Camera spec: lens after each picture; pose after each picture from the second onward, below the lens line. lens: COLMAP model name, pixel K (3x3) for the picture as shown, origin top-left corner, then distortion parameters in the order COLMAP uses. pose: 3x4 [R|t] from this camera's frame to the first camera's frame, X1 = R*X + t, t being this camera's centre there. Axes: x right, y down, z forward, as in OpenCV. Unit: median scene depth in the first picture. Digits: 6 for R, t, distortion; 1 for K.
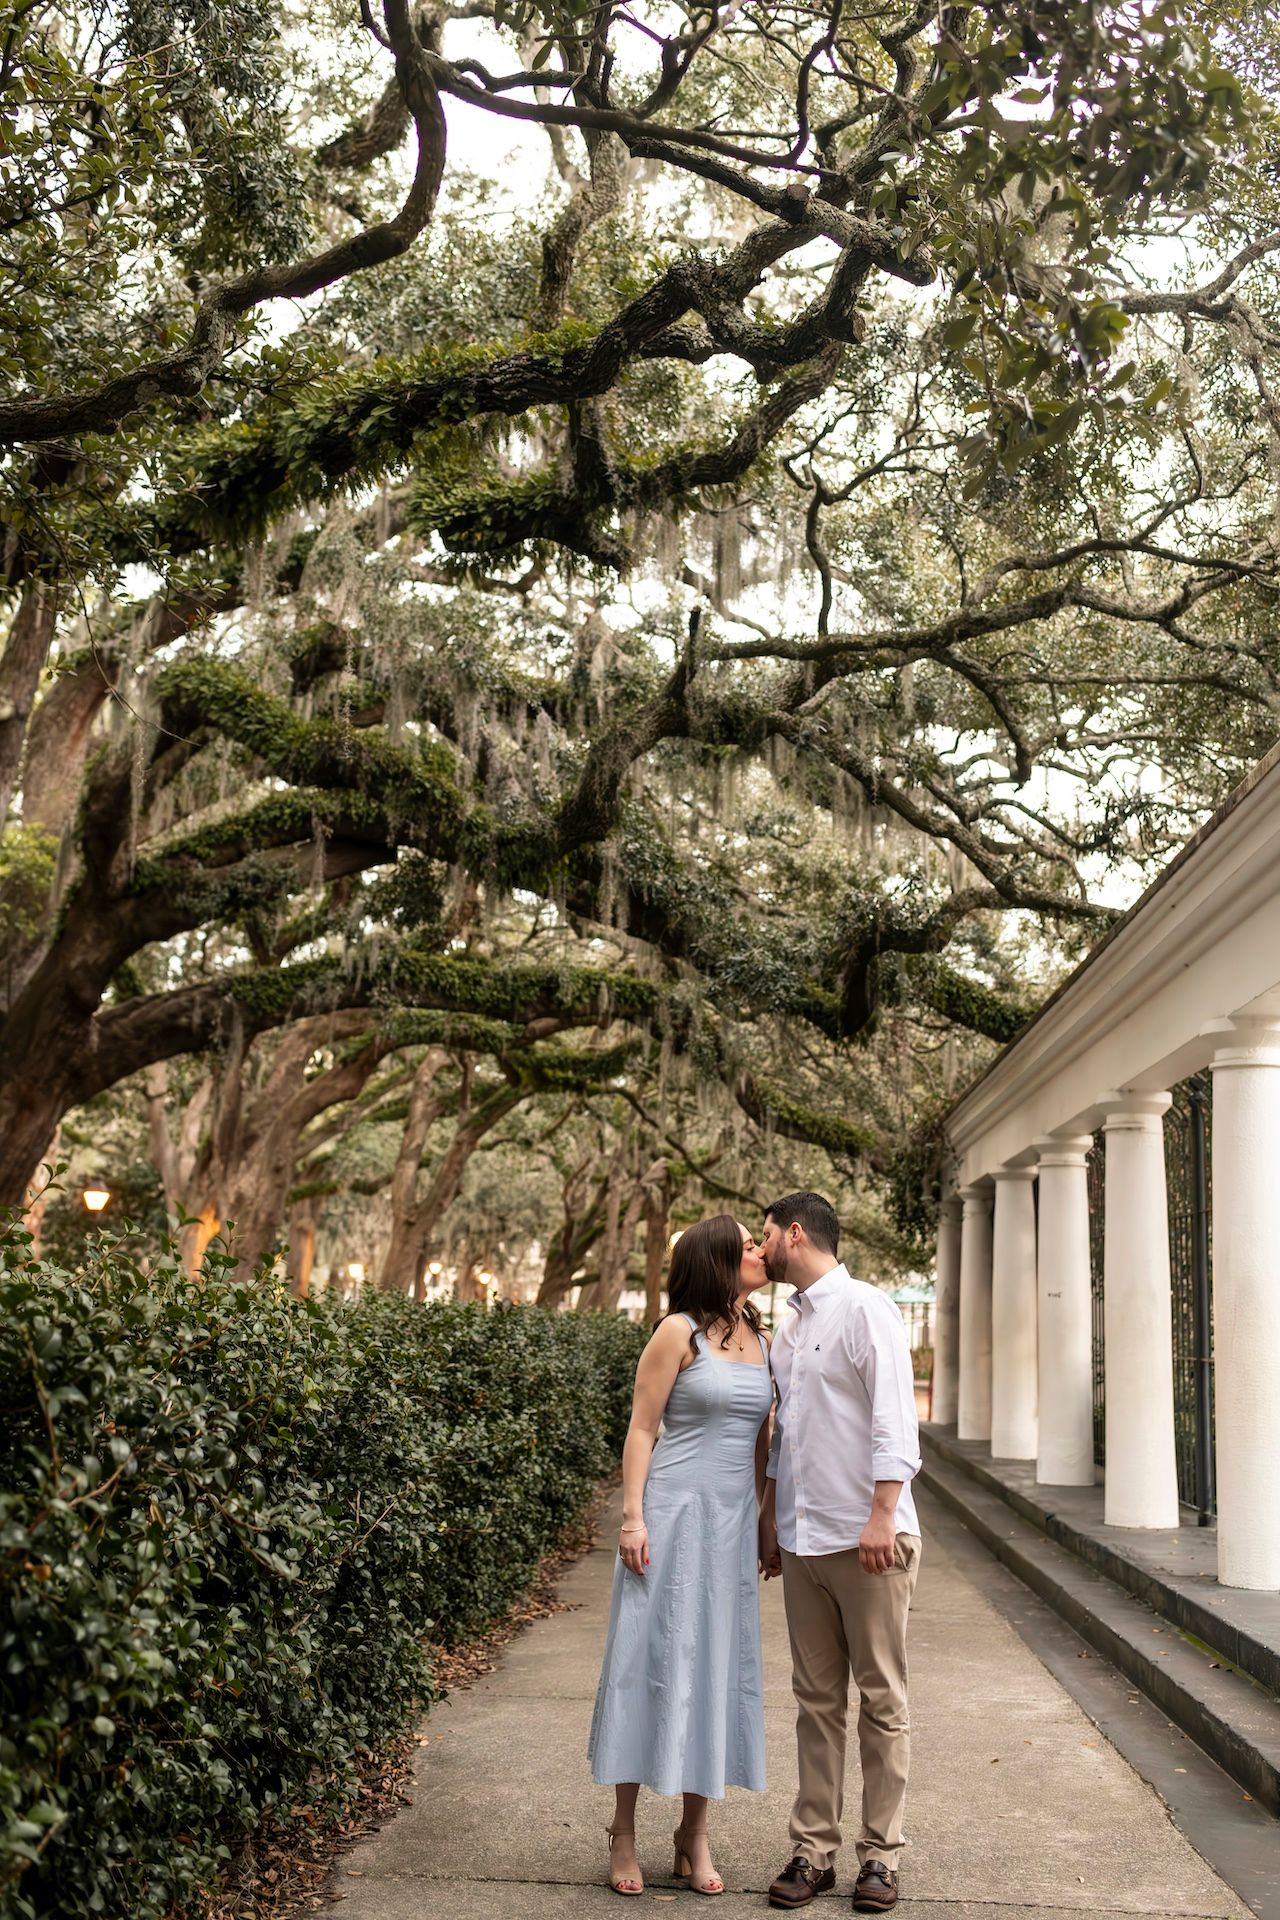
lens RADIAL K [[1886.9, 0, 650.3], [0, 1886.9, 953.3], [0, 0, 1]] dist [0.003964, -0.012435]
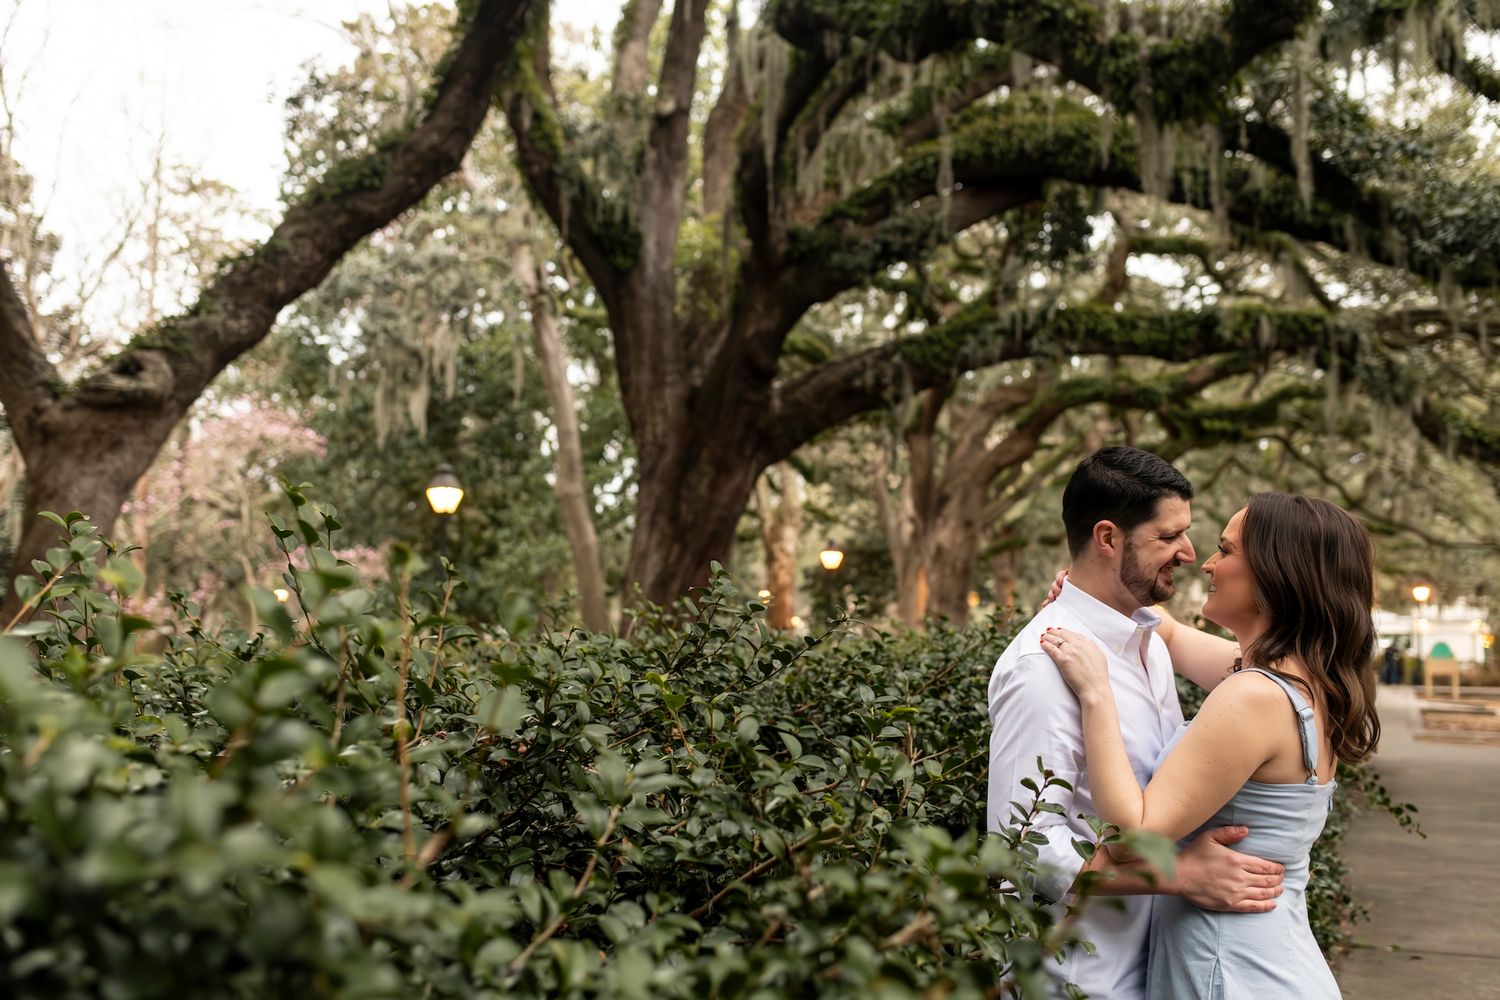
lens RADIAL K [[1474.1, 0, 755.1], [0, 1474.1, 486.7], [0, 0, 1]] dist [0.003964, -0.012435]
pose [[0.938413, -0.064183, -0.339503, -0.017724], [0.091936, 0.993556, 0.066286, 0.028894], [0.333061, -0.093417, 0.938266, 0.160741]]
